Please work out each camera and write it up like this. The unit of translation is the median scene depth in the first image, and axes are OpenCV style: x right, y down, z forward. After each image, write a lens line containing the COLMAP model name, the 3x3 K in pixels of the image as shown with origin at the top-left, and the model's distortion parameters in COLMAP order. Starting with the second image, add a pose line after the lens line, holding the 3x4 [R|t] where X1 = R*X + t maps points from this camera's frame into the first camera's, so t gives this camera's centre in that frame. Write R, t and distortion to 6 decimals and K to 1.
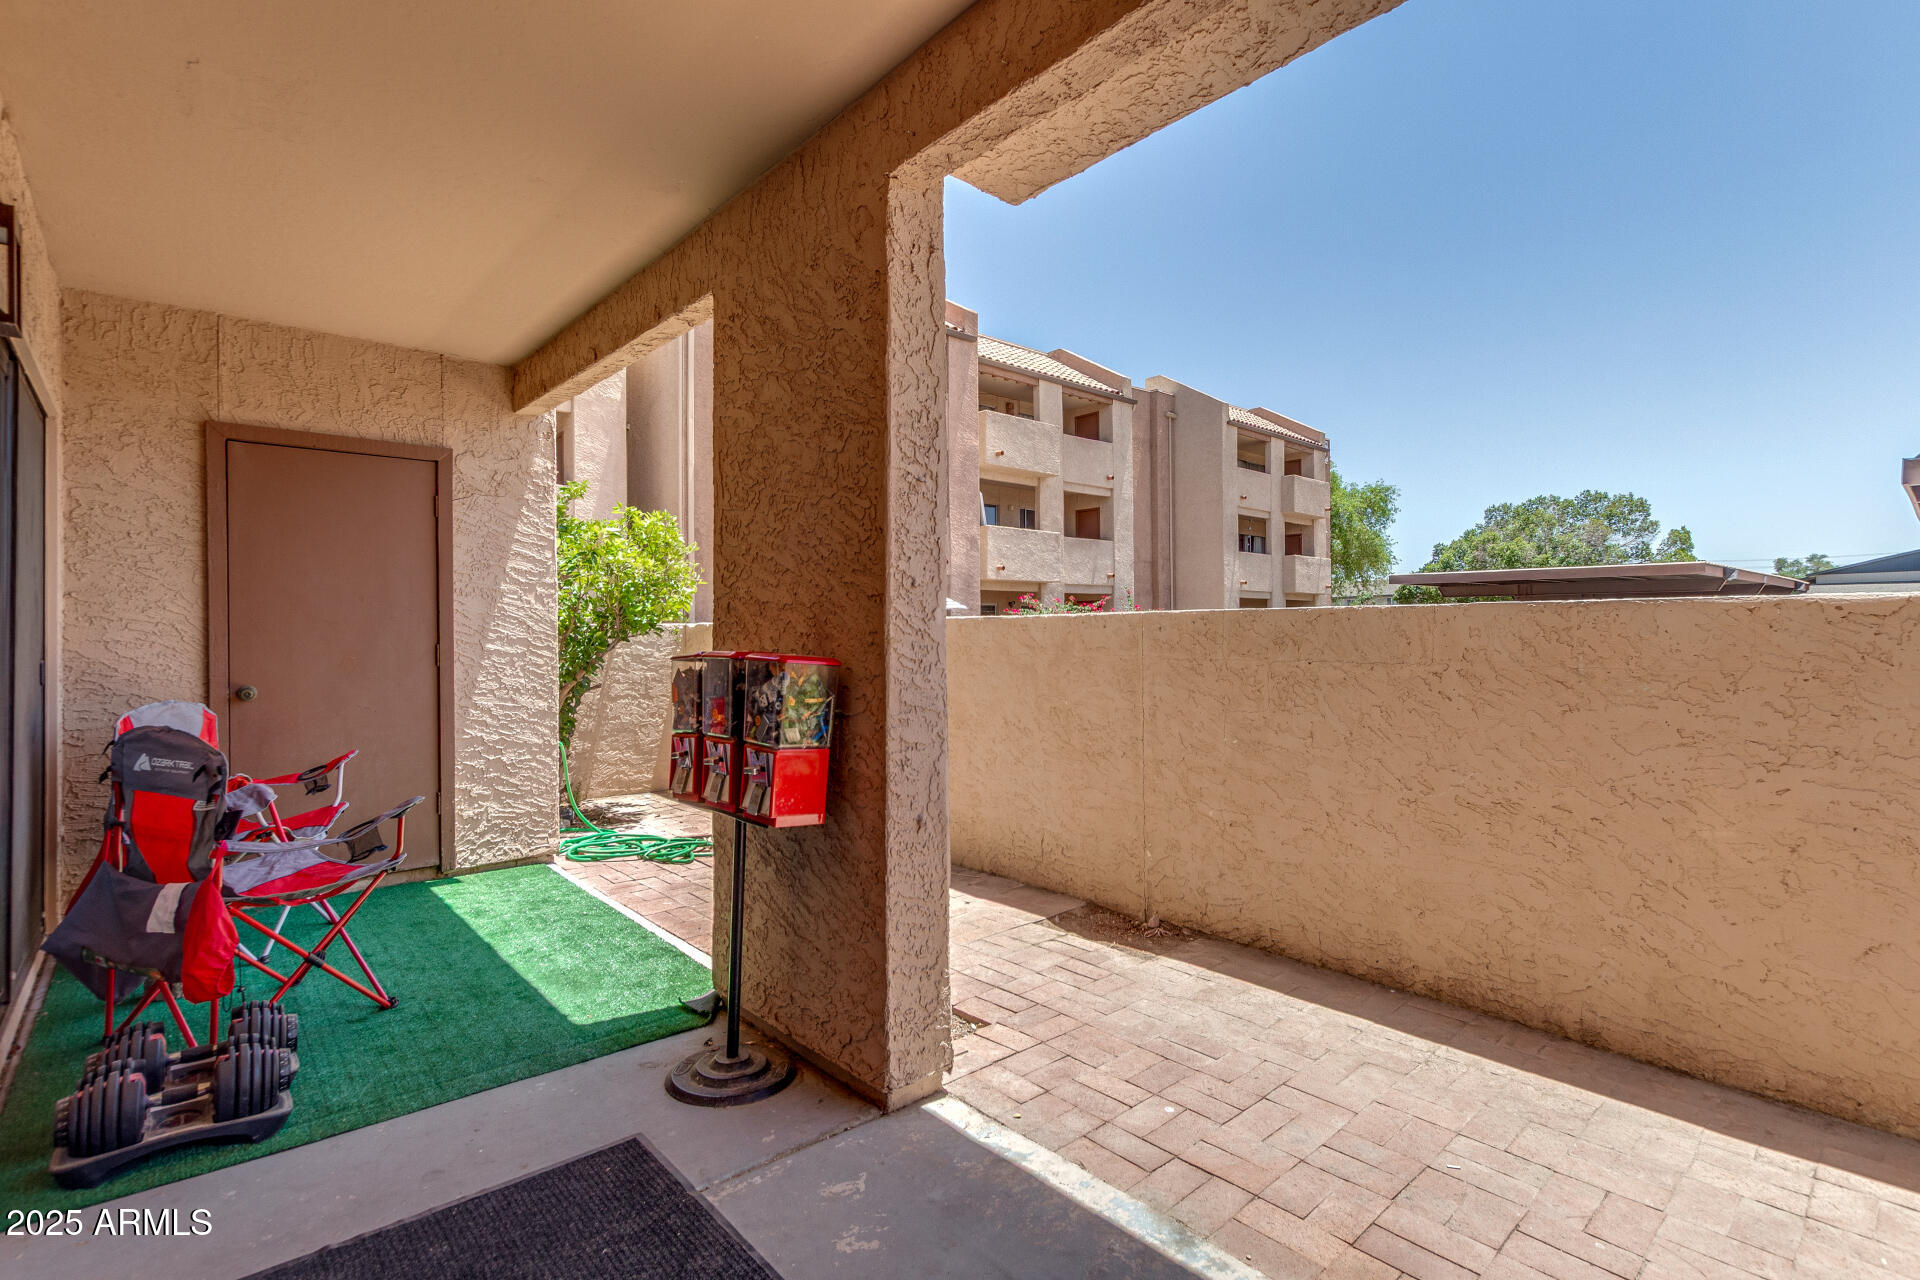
lens RADIAL K [[886.1, 0, 959.1], [0, 886.1, 624.2], [0, 0, 1]] dist [0.007424, -0.003663]
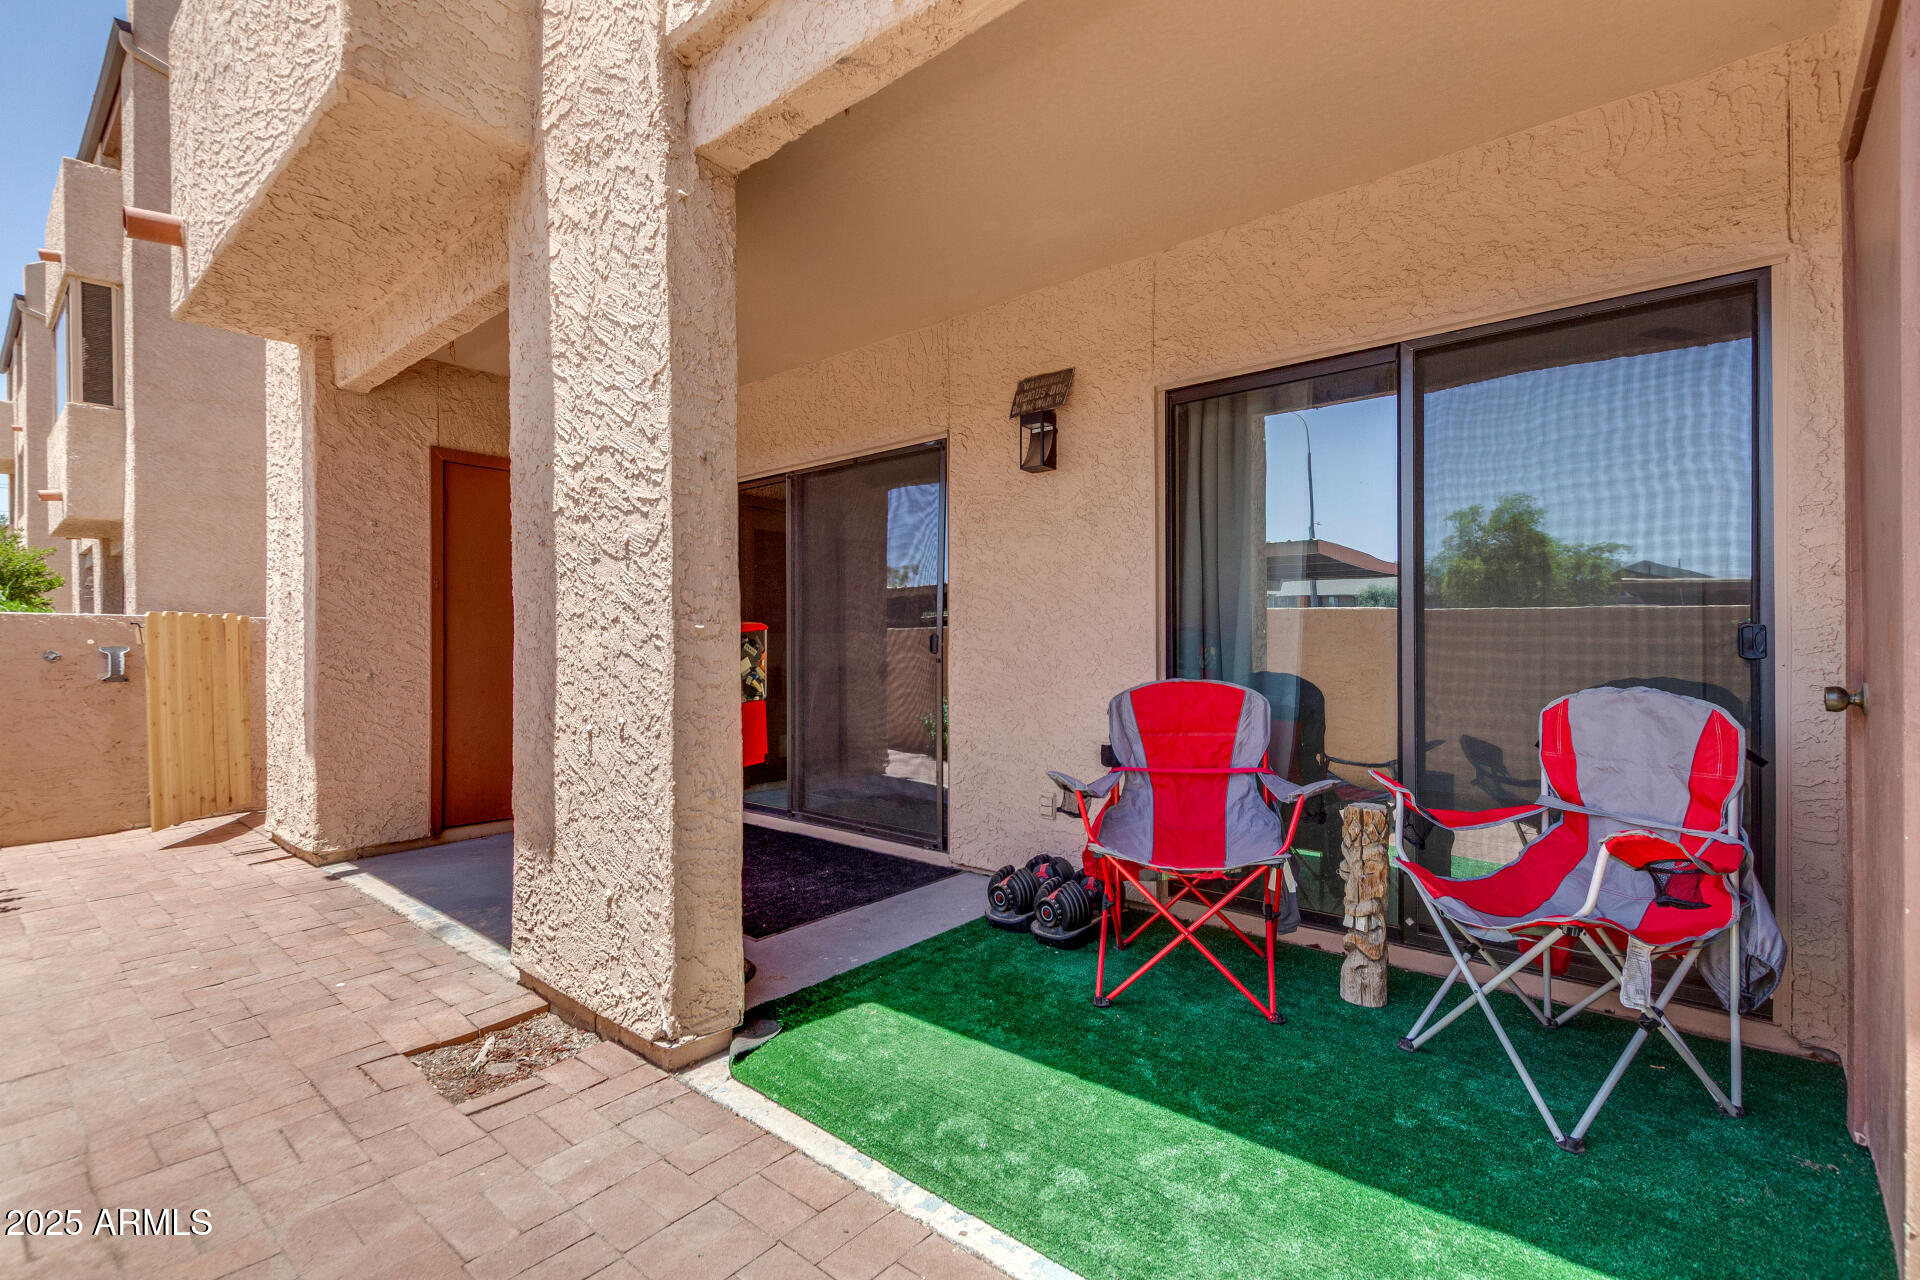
lens RADIAL K [[886.1, 0, 966.0], [0, 886.1, 644.7], [0, 0, 1]] dist [0.007424, -0.003663]
pose [[-0.990776, 0.010236, -0.135126, -0.242786], [0.011380, 0.999906, -0.007693, 0.040429], [0.135035, -0.009160, -0.990799, 1.197283]]
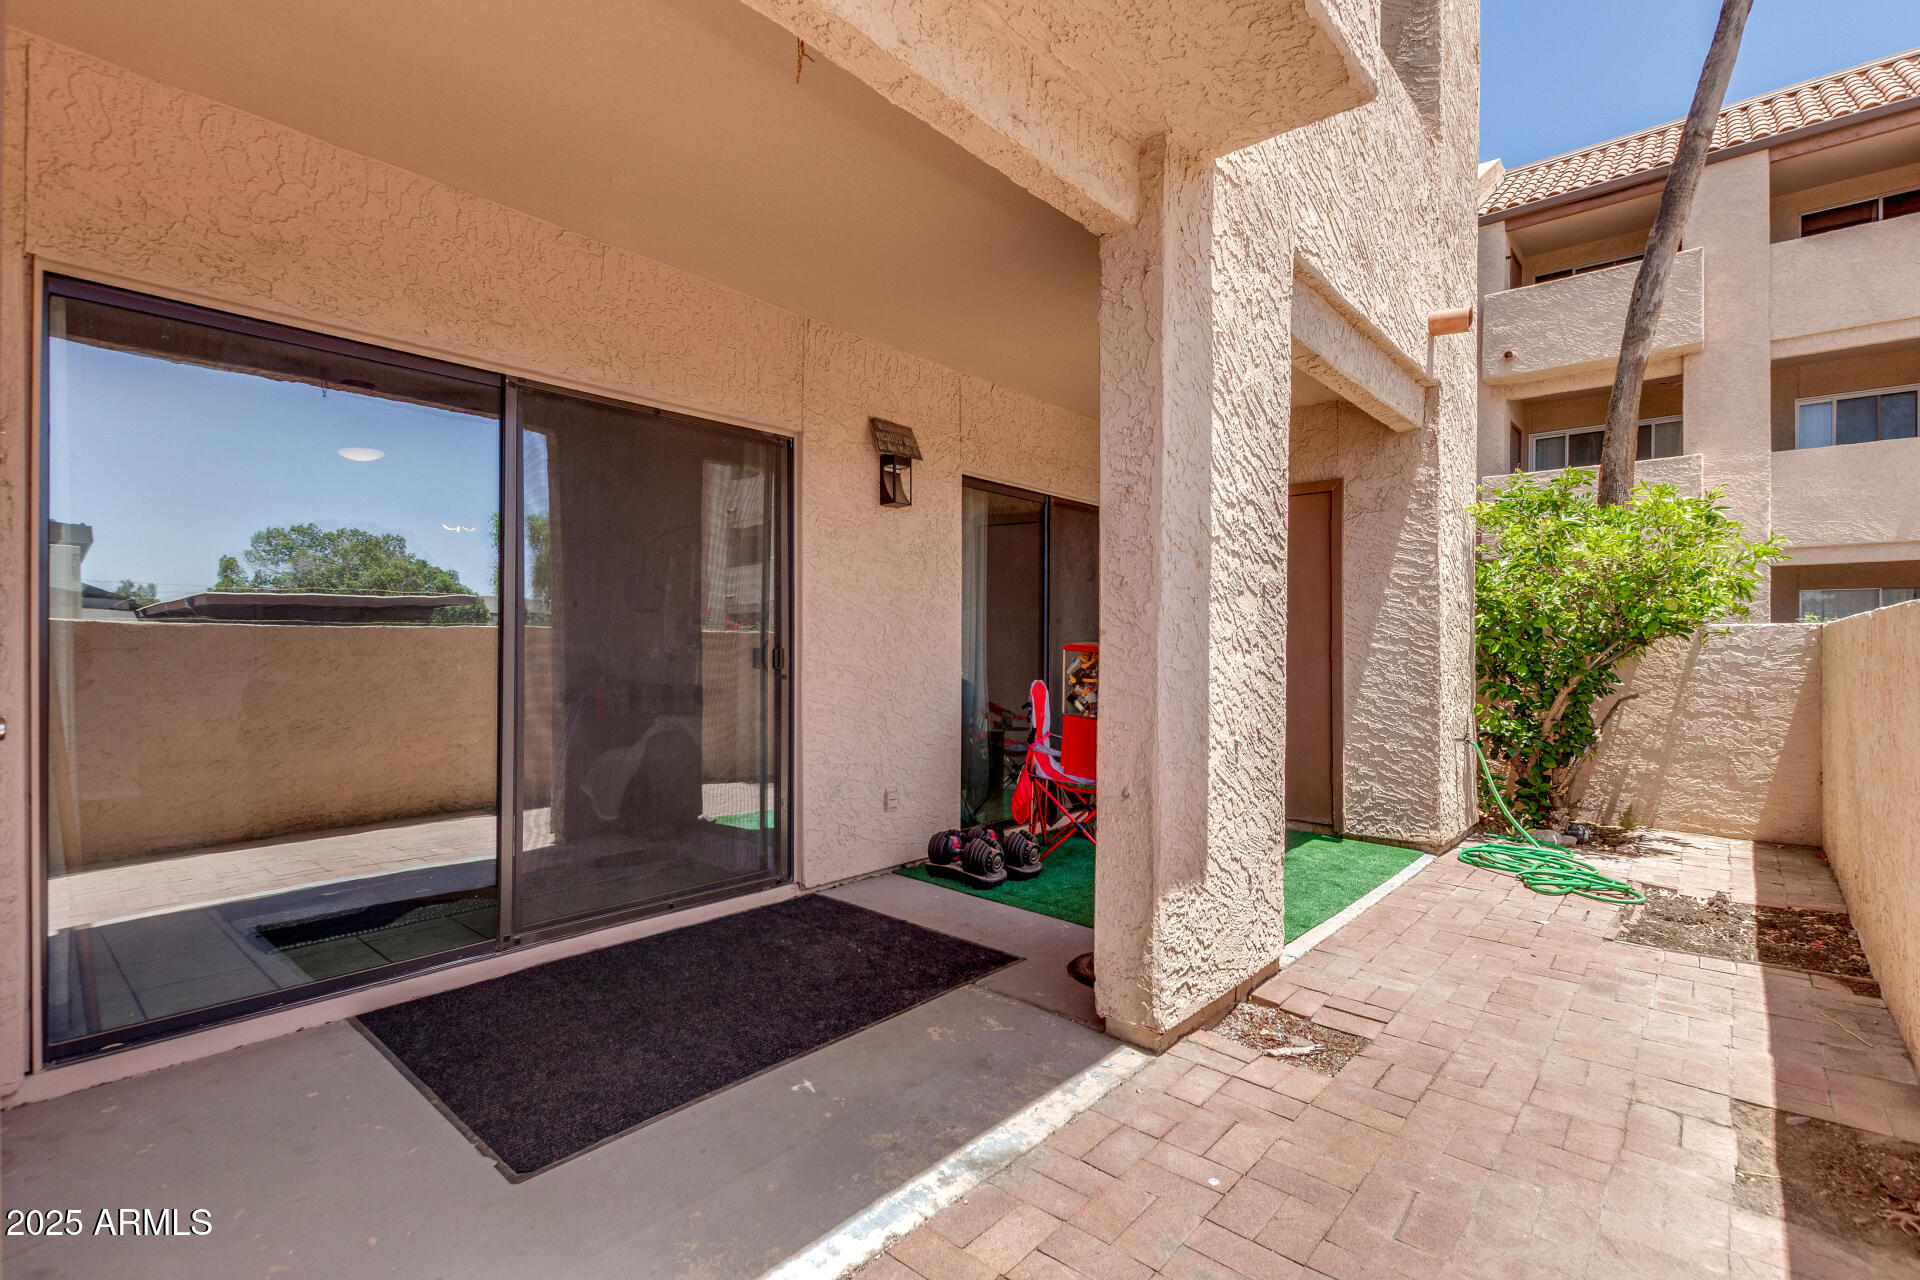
lens RADIAL K [[886.1, 0, 951.2], [0, 886.1, 639.2], [0, 0, 1]] dist [0.007424, -0.003663]
pose [[0.124795, 0.002289, -0.992180, 0.526334], [0.004861, 0.999984, 0.002919, 0.011597], [0.992171, -0.005187, 0.124782, 0.324423]]
